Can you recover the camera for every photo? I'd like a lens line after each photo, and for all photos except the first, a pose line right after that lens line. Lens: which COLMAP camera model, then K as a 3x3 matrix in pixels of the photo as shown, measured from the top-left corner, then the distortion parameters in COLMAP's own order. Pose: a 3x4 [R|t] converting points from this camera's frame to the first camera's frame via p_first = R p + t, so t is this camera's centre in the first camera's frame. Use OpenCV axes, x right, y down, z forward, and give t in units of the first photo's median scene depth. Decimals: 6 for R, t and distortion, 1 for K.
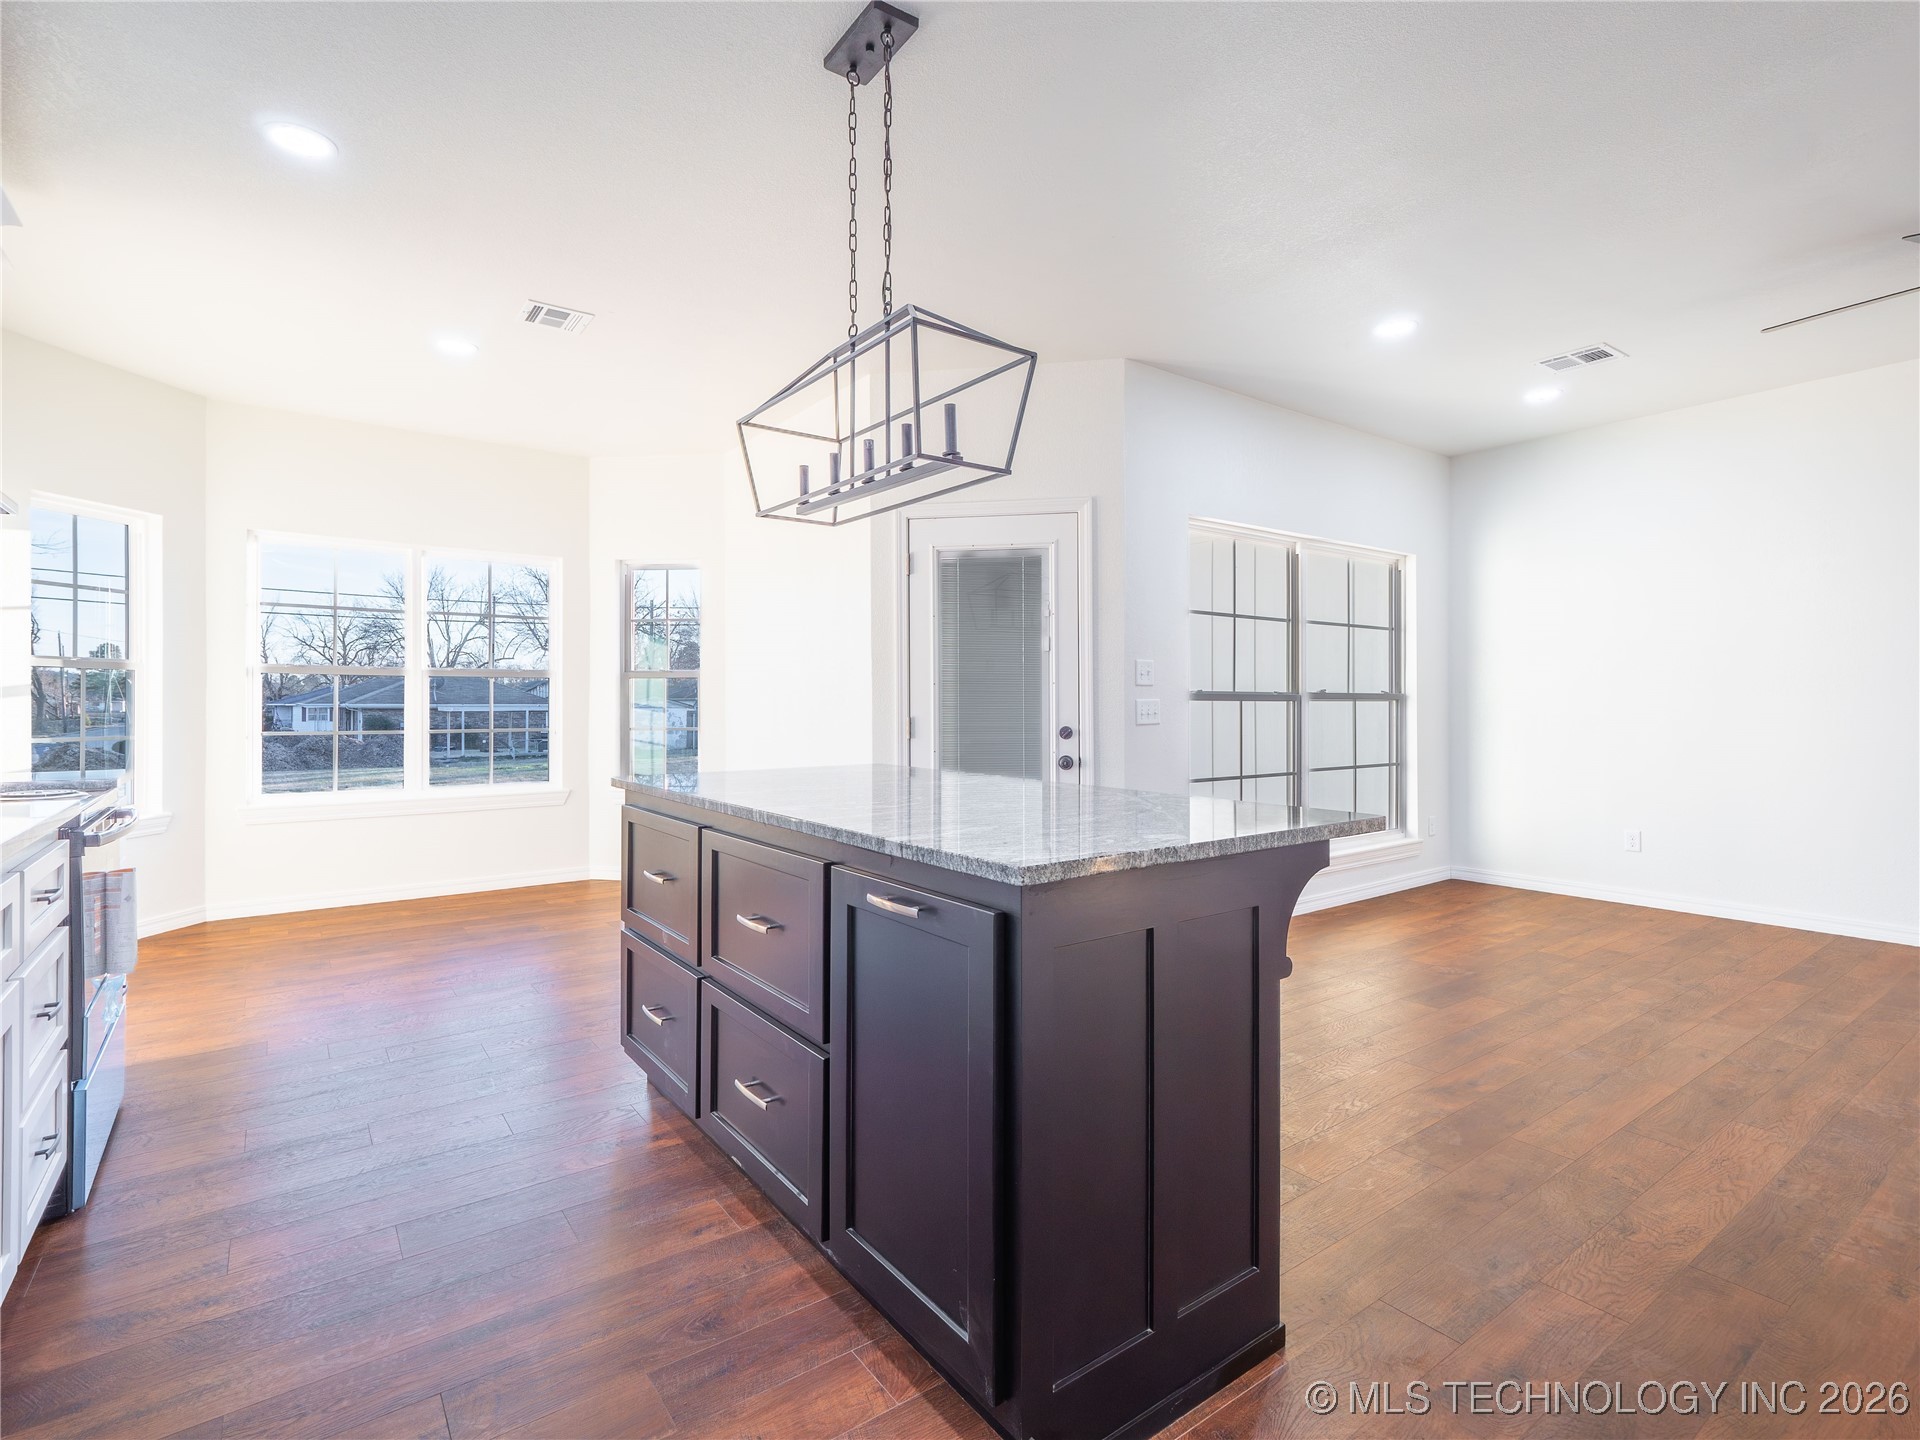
lens RADIAL K [[933.1, 0, 958.3], [0, 933.1, 702.6], [0, 0, 1]] dist [0.010379, -0.001344]
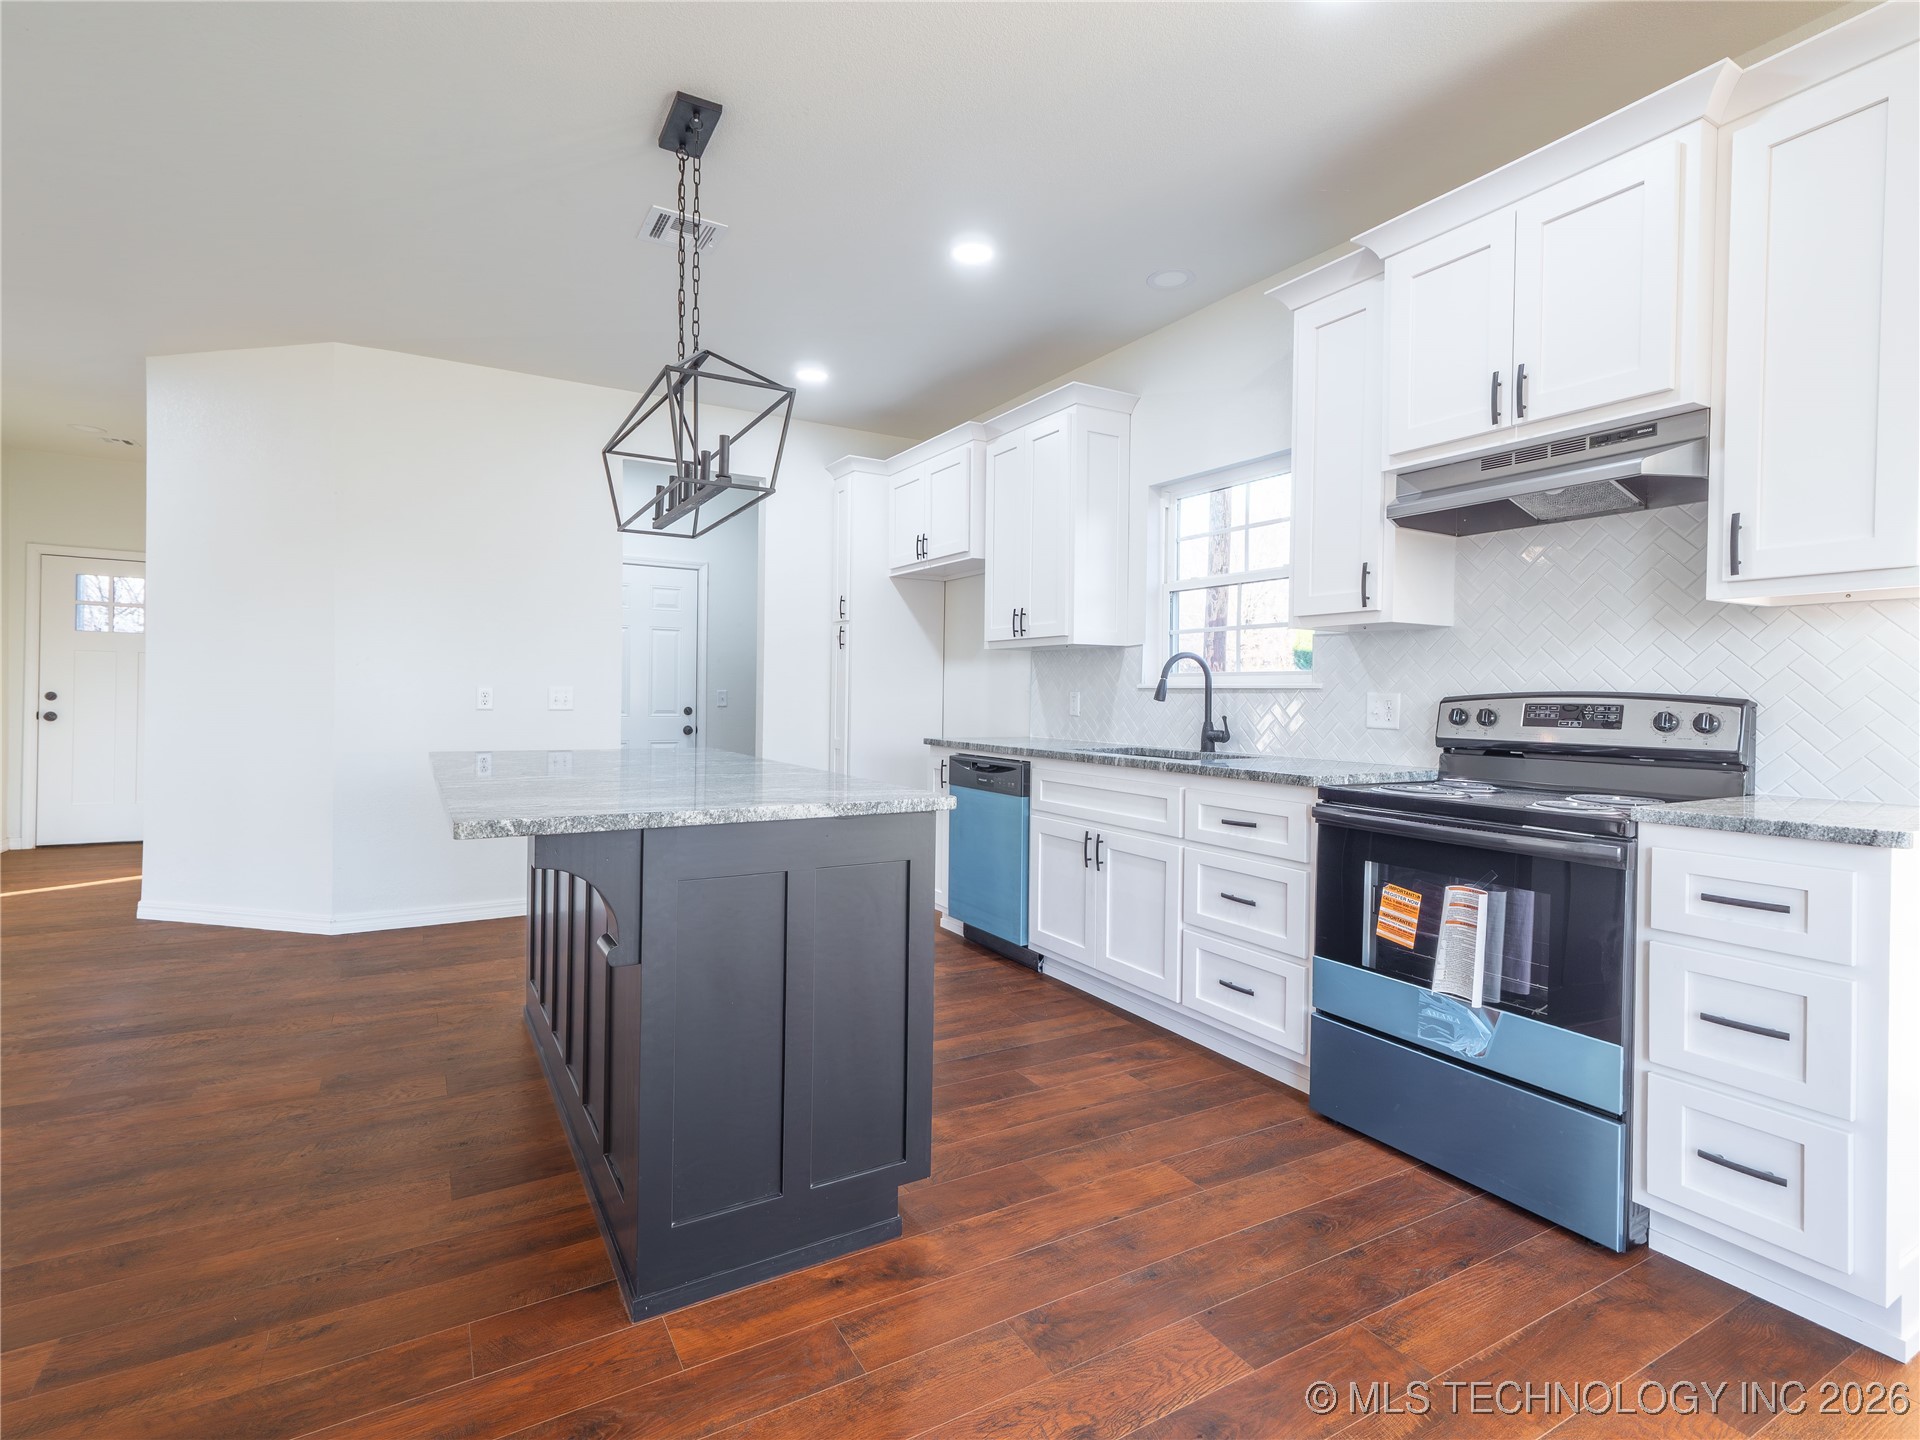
lens RADIAL K [[928.5, 0, 954.2], [0, 928.5, 694.0], [0, 0, 1]] dist [0.013118, -0.001510]
pose [[-0.994519, -0.012201, 0.103840, -0.447998], [-0.012272, 0.999925, -0.000047, 0.001304], [-0.103831, -0.001321, -0.994594, 1.717262]]
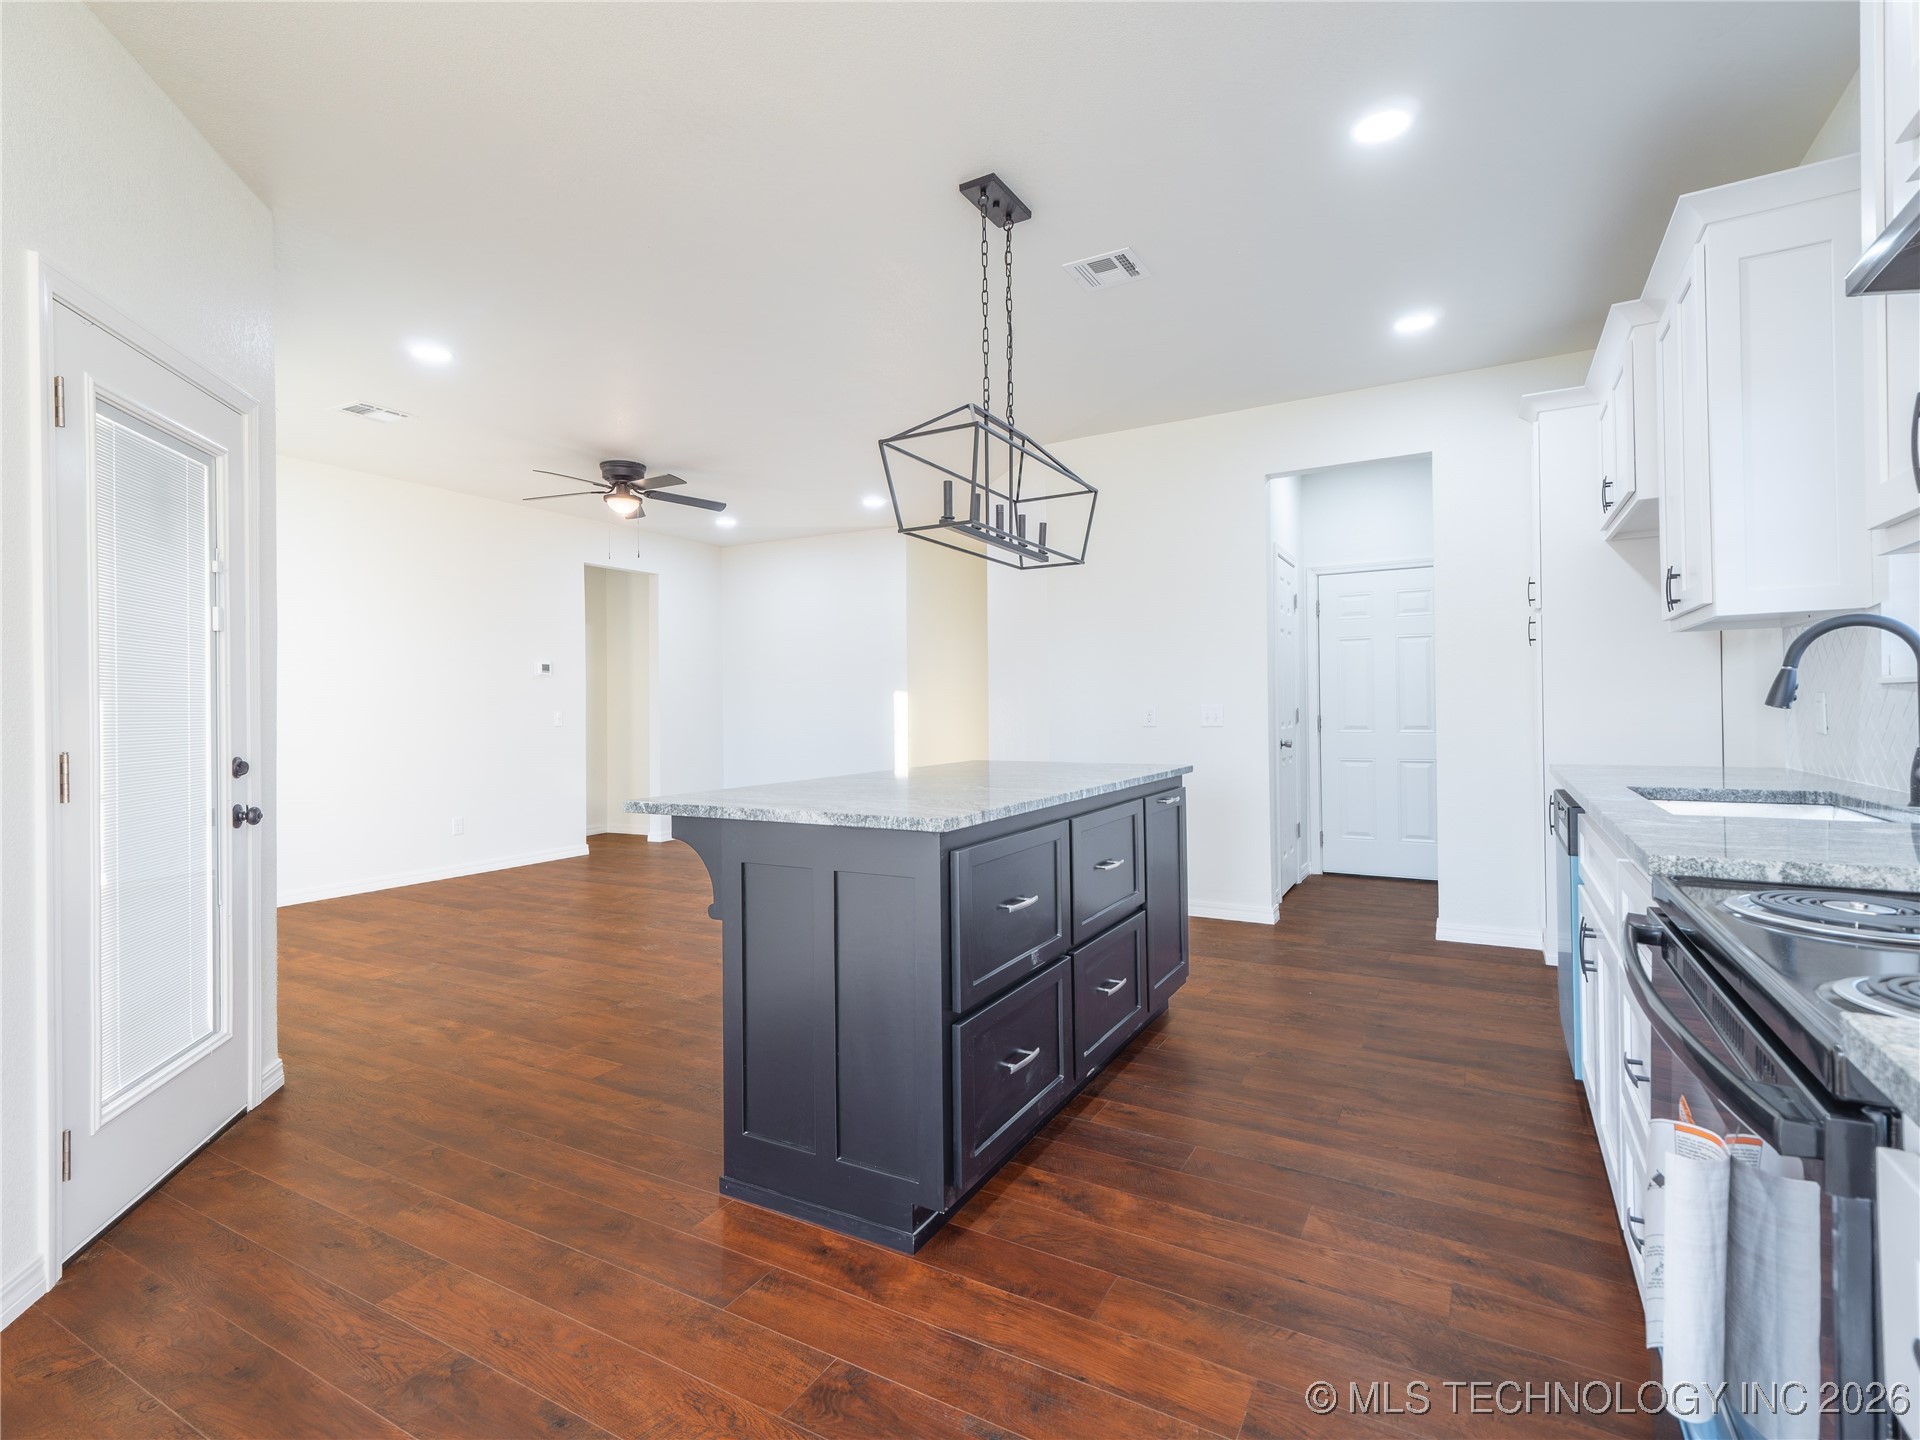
lens RADIAL K [[933.1, 0, 958.3], [0, 933.1, 702.6], [0, 0, 1]] dist [0.010379, -0.001344]
pose [[-0.410785, 0.012015, 0.911653, -1.001983], [0.012458, 0.999894, -0.007565, 0.000675], [-0.911647, 0.008250, -0.410891, 1.275423]]
